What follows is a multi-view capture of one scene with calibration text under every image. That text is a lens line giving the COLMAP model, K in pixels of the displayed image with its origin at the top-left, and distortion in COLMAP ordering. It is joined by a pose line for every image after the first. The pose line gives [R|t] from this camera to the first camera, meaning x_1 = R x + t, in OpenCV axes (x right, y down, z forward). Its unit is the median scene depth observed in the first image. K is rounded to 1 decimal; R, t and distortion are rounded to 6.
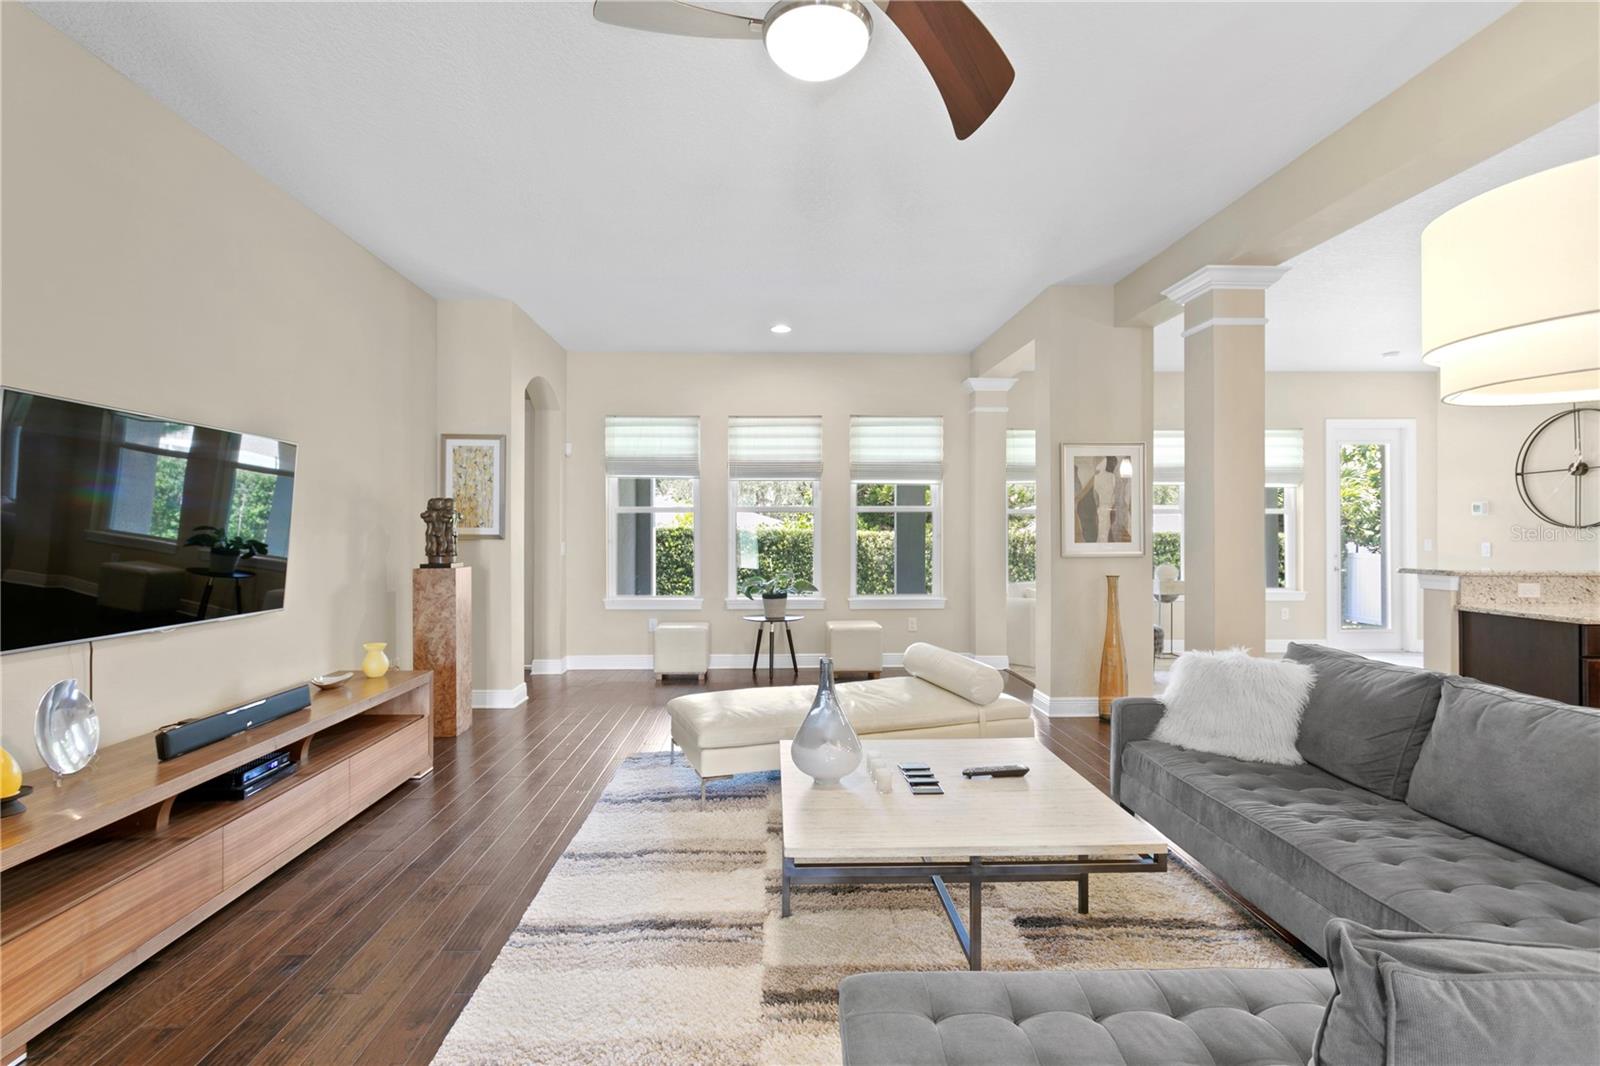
lens RADIAL K [[757.1, 0, 781.9], [0, 757.1, 531.7], [0, 0, 1]] dist [-0.001580, 0.005098]
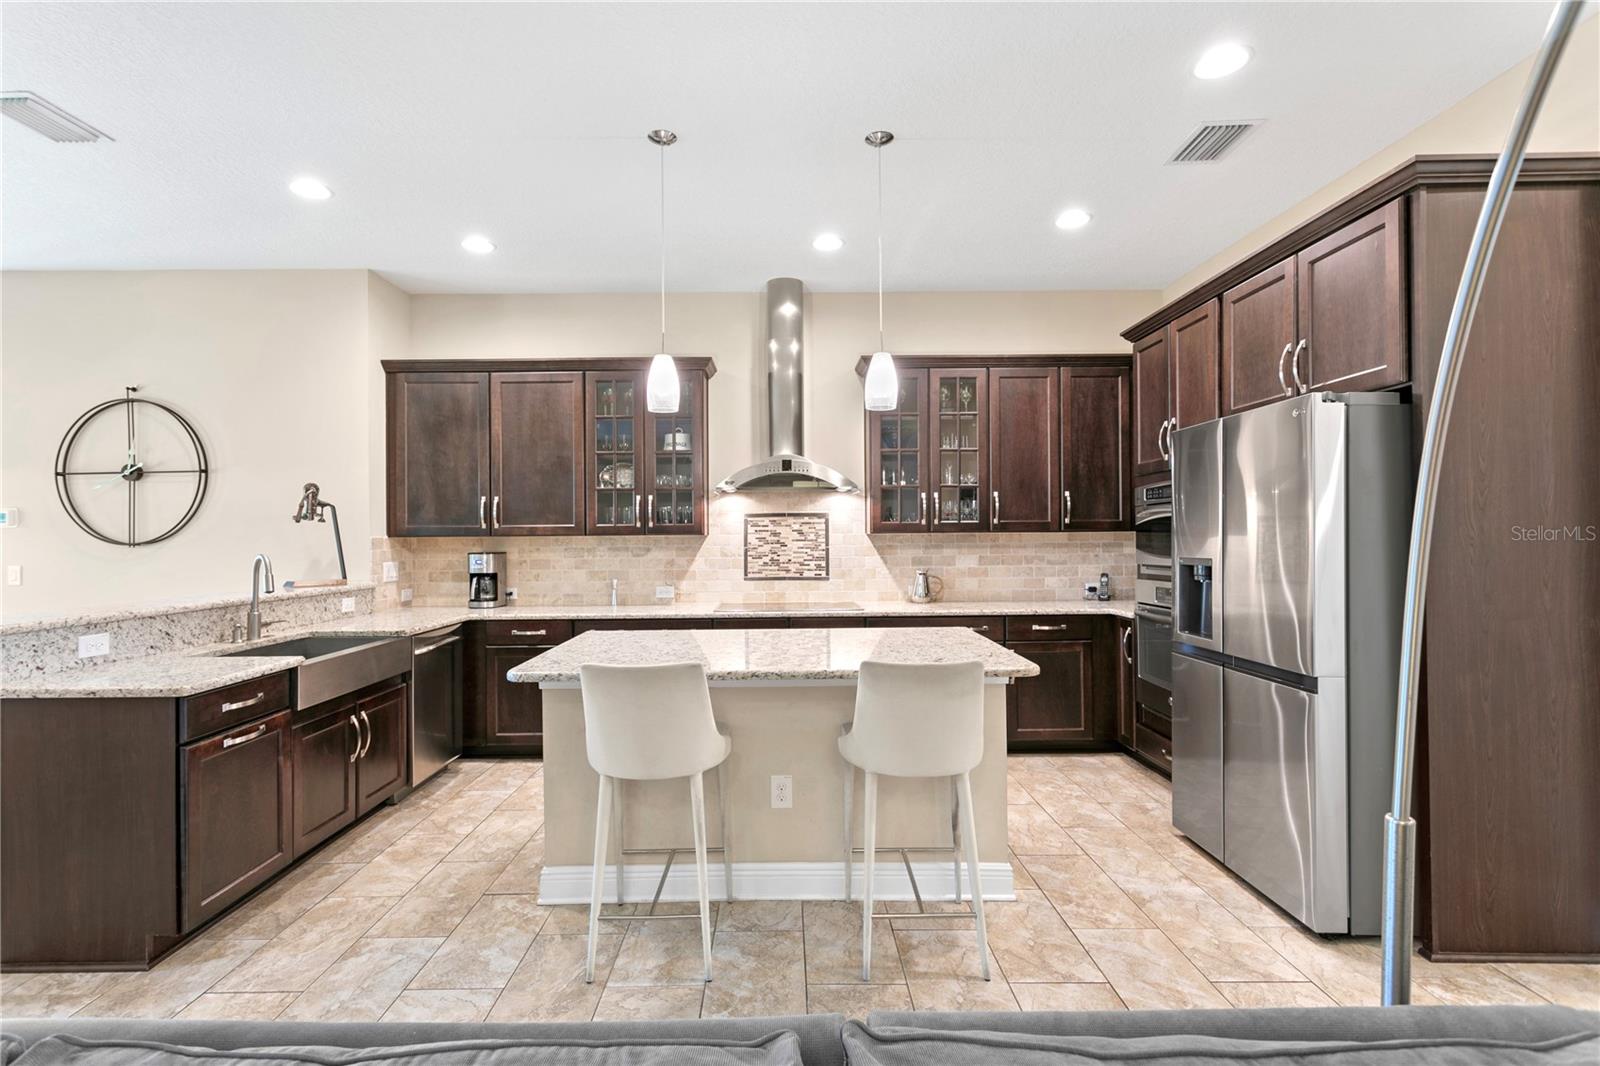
lens RADIAL K [[757.1, 0, 781.9], [0, 757.1, 531.7], [0, 0, 1]] dist [-0.001580, 0.005098]
pose [[0.021185, 0.005232, 0.999762, 0.269836], [0.006842, 0.999962, -0.005378, -0.010987], [-0.999752, 0.006954, 0.021148, 0.311033]]
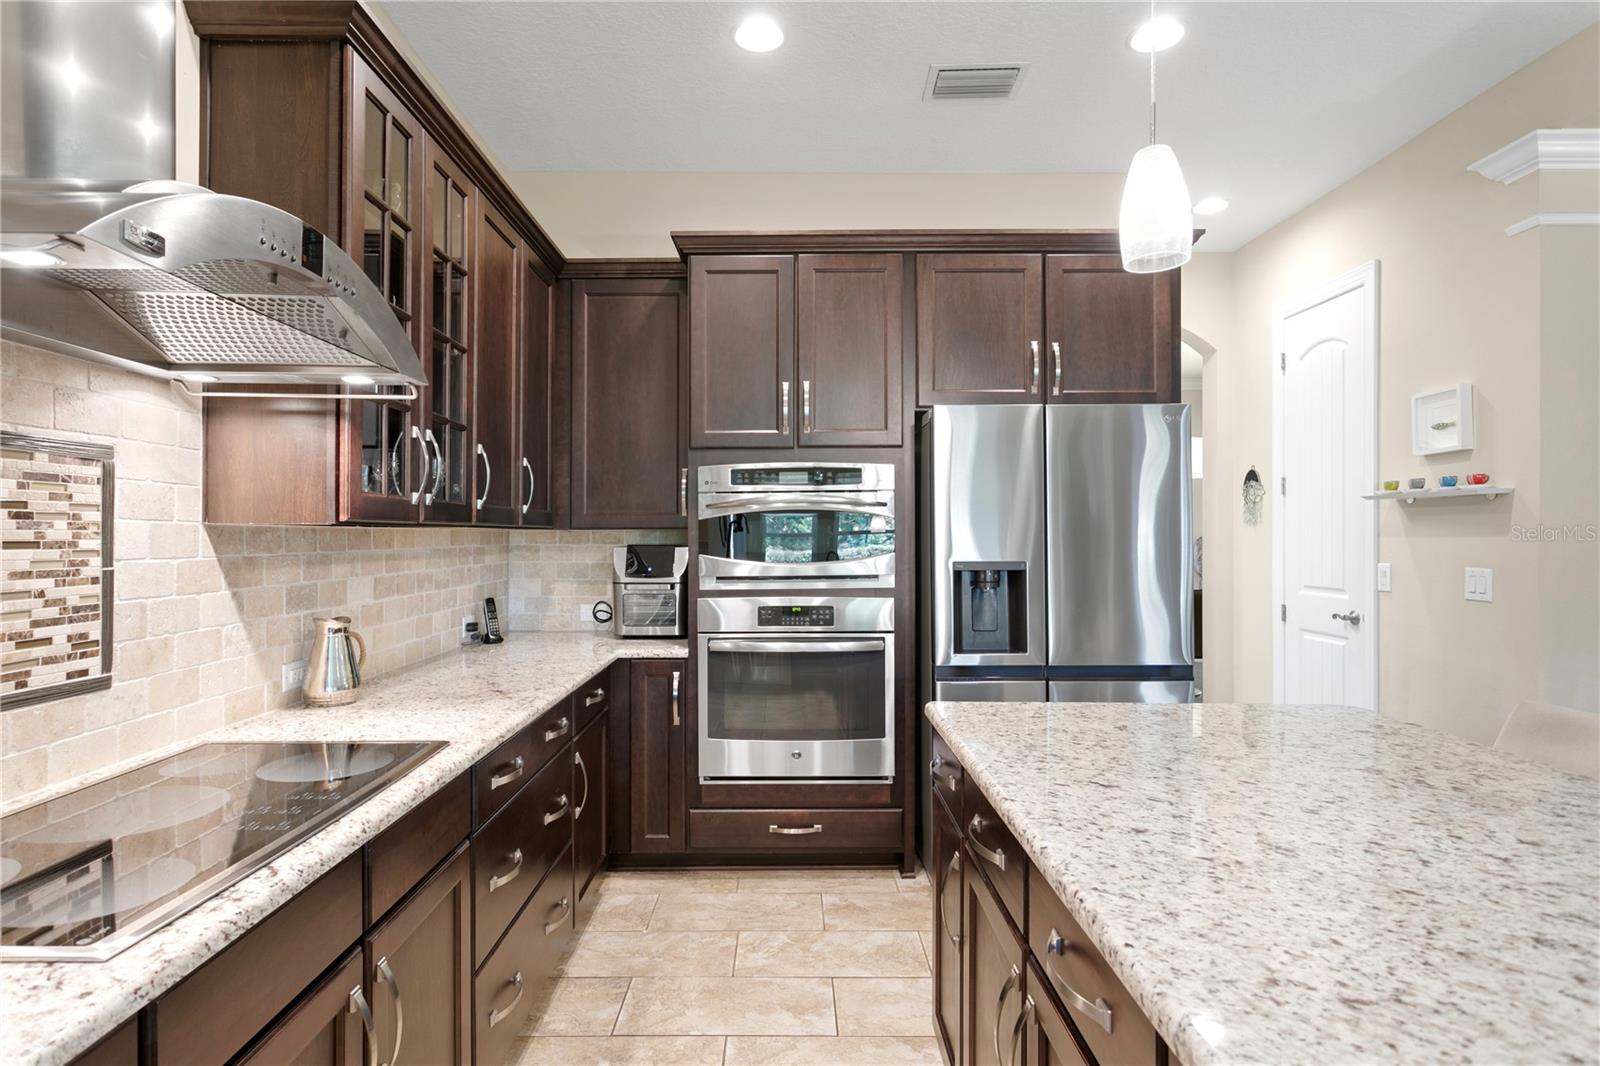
lens RADIAL K [[850.6, 0, 781.5], [0, 850.6, 532.9], [0, 0, 1]] dist [0.001371, 0.001322]
pose [[-0.999566, 0.000095, 0.029447, 1.006005], [-0.000060, 0.999986, -0.005262, -0.007150], [-0.029447, -0.005262, -0.999552, 0.573298]]
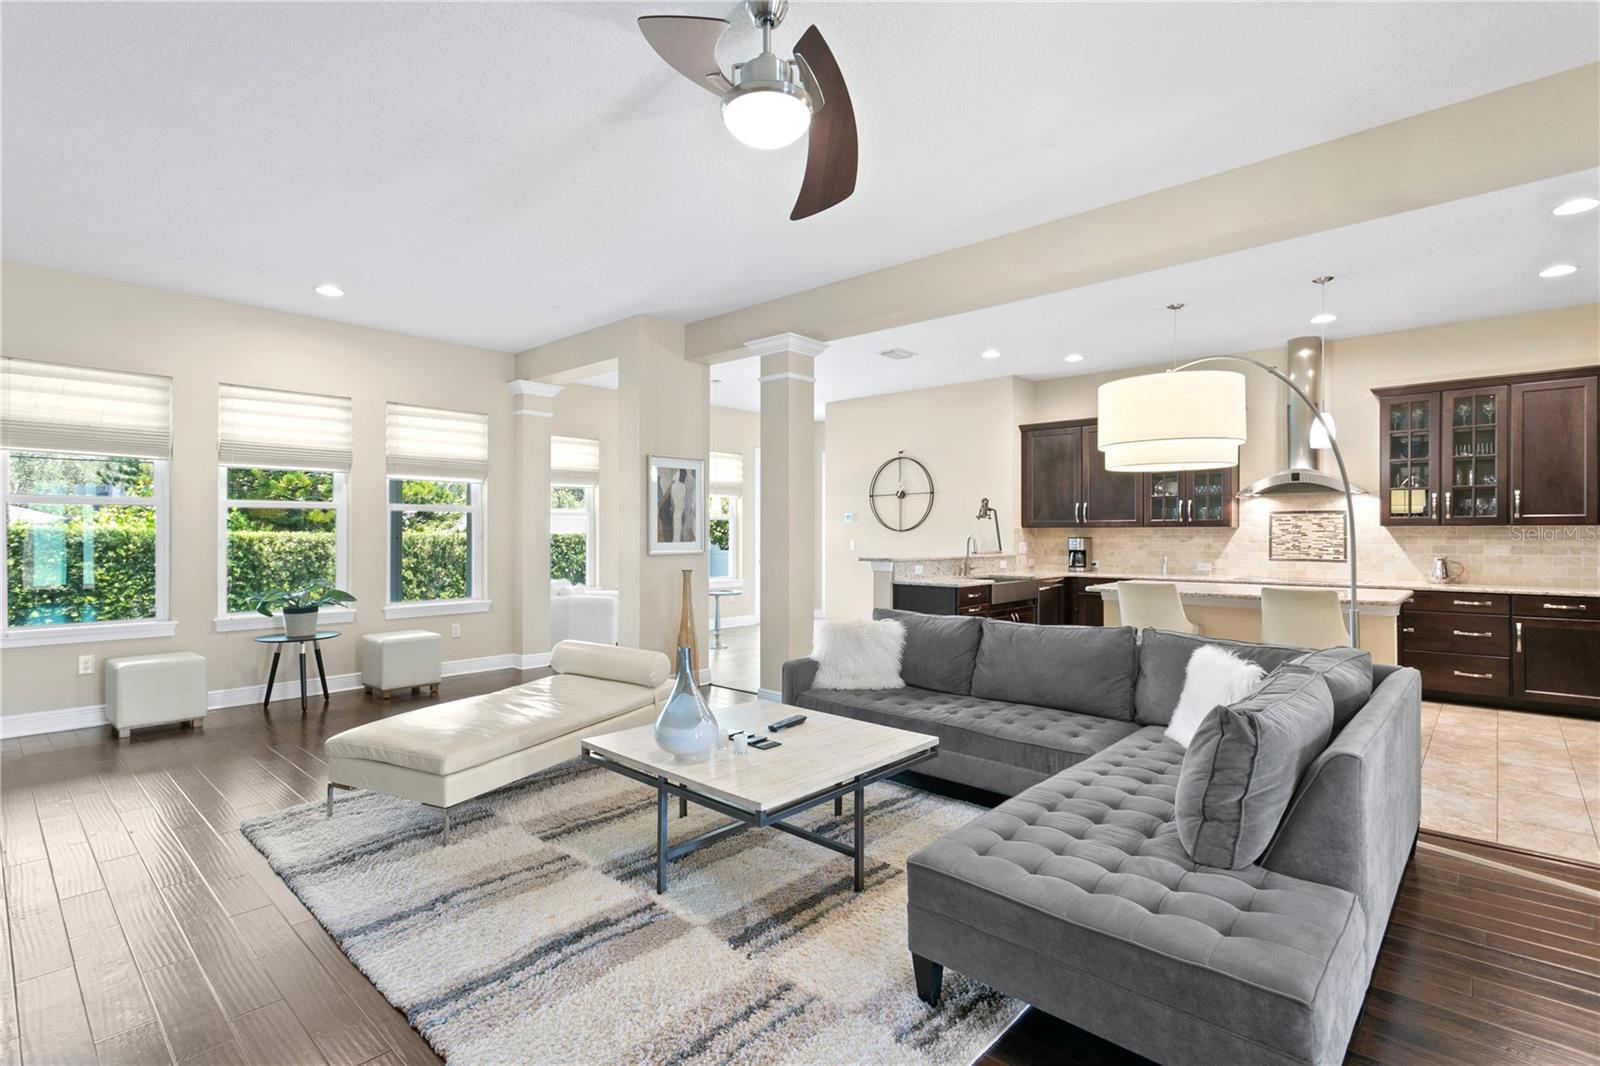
lens RADIAL K [[757.1, 0, 781.9], [0, 757.1, 531.7], [0, 0, 1]] dist [-0.001580, 0.005098]
pose [[0.698951, 0.003241, 0.715163, -0.304860], [-0.002016, 0.999995, -0.002562, 0.000883], [-0.715167, 0.000349, 0.698954, 0.061478]]
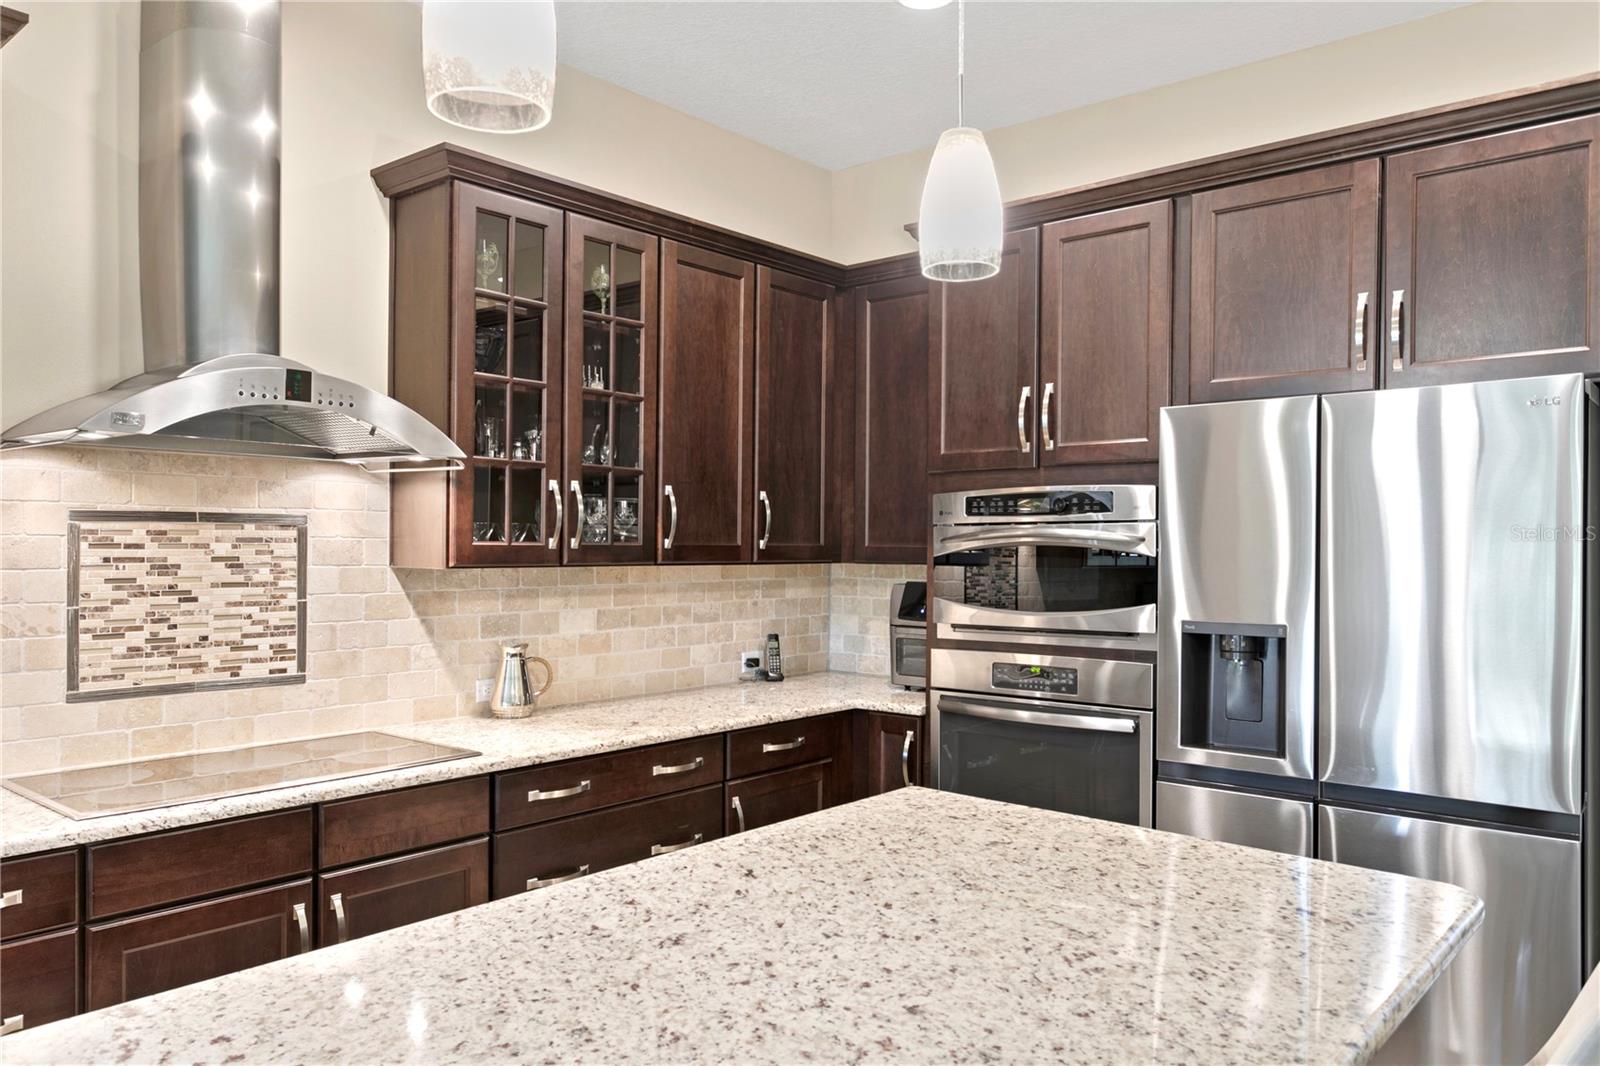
lens RADIAL K [[1141.2, 0, 781.3], [0, 1141.2, 552.1], [0, 0, 1]] dist [-0.000218, 0.003333]
pose [[-0.738634, -0.010179, 0.674030, 0.672713], [-0.007673, 0.999948, 0.006692, -0.026885], [-0.674063, -0.000229, -0.738673, 0.544010]]
